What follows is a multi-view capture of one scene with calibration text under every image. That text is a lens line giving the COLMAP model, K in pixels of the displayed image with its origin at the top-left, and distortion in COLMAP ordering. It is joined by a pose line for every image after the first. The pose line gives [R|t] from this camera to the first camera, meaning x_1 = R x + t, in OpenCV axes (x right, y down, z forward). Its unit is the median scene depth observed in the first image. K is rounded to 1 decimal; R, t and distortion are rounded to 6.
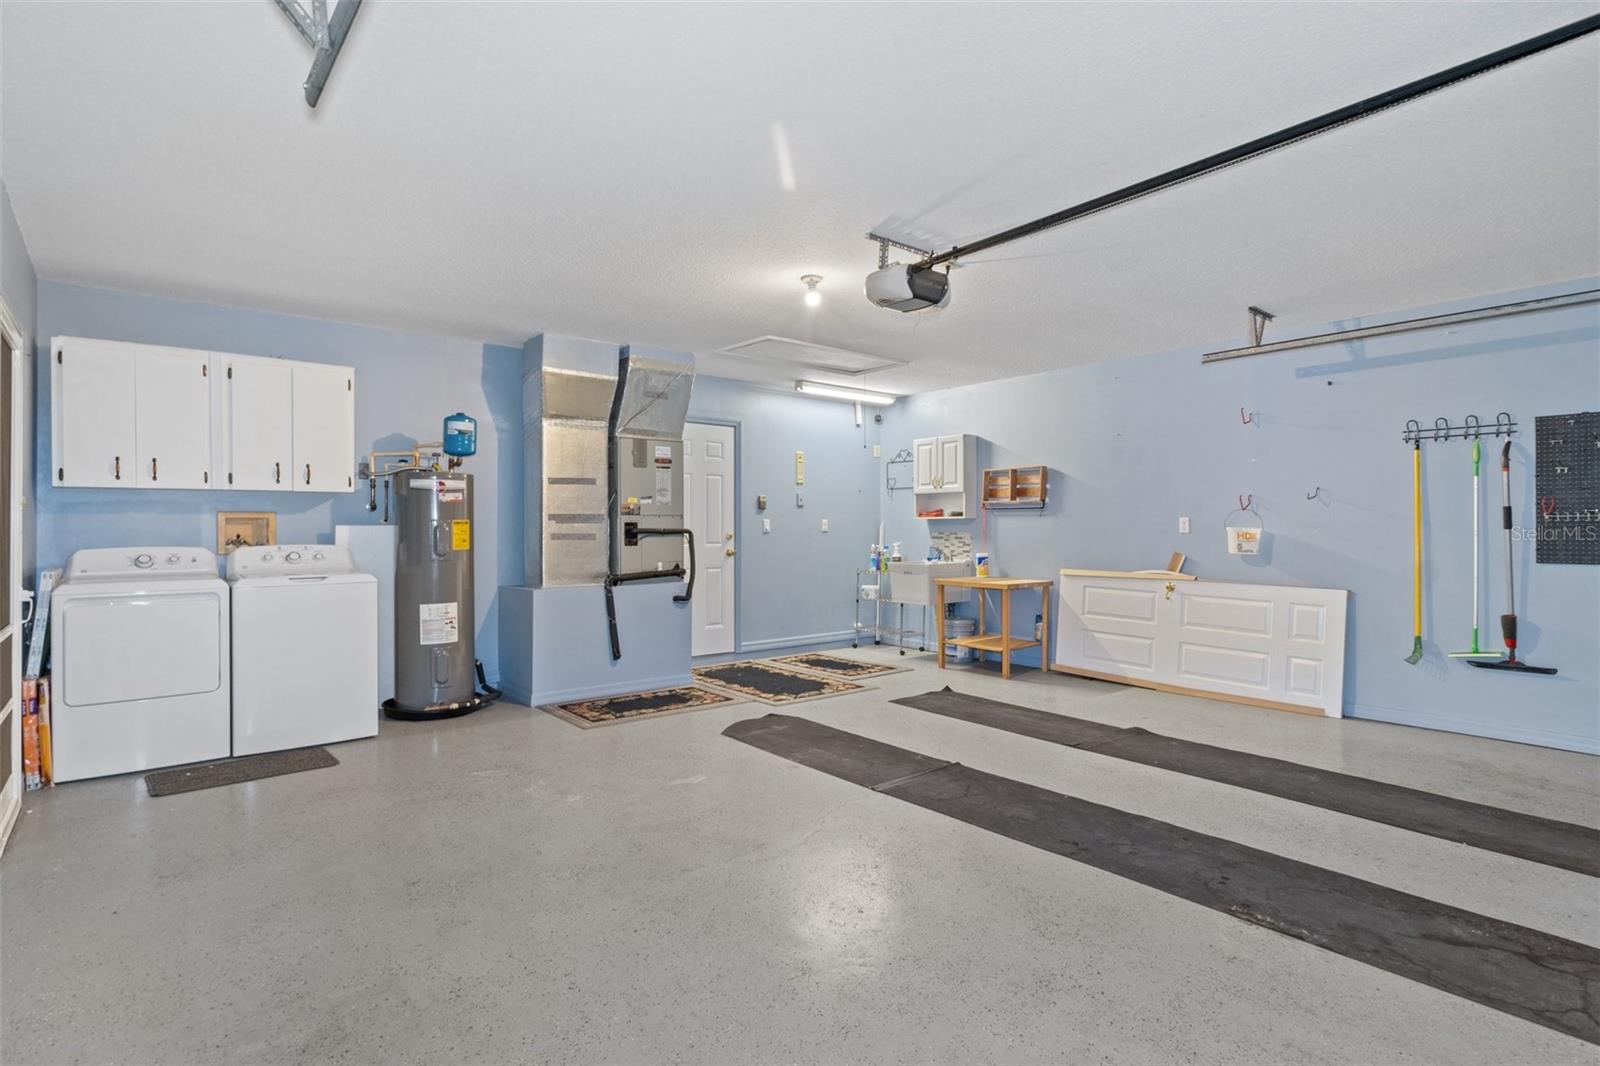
lens RADIAL K [[822.9, 0, 803.3], [0, 822.9, 526.1], [0, 0, 1]] dist [0.003149, -0.000492]
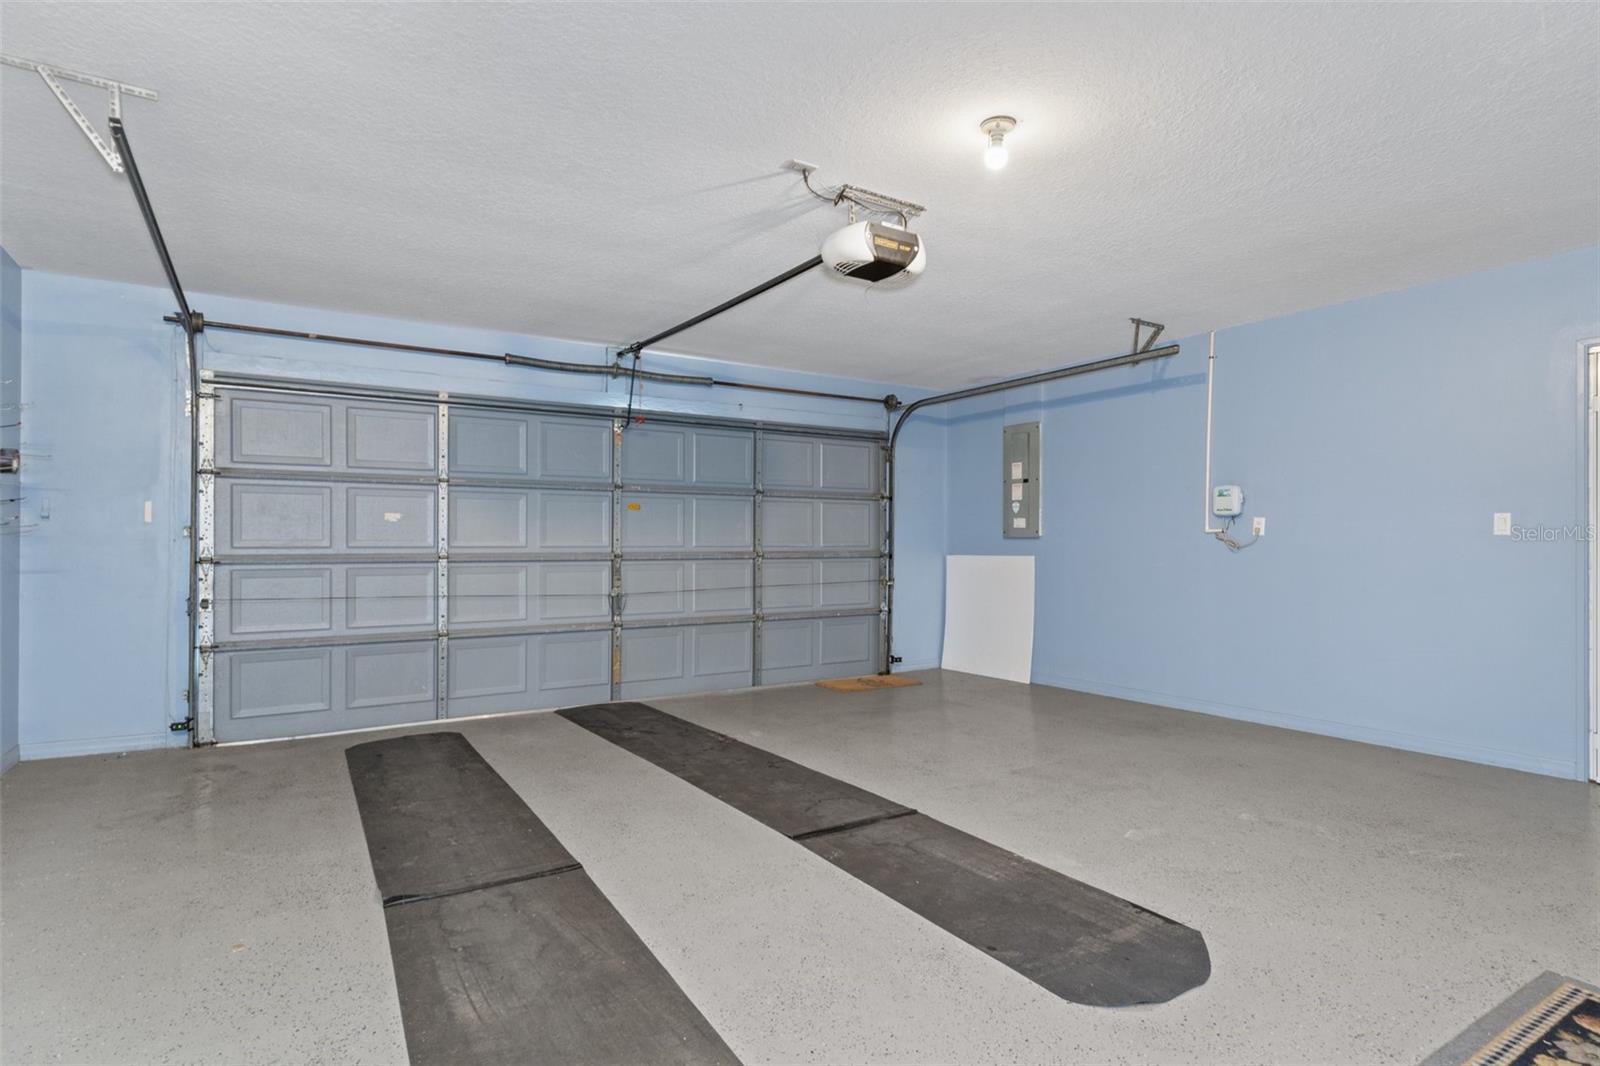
lens RADIAL K [[822.9, 0, 803.3], [0, 822.9, 526.1], [0, 0, 1]] dist [0.003149, -0.000492]
pose [[-0.991294, 0.001901, 0.131657, 0.090842], [-0.001726, 0.999622, -0.027429, 0.031854], [-0.131659, -0.027418, -0.990916, 2.003318]]
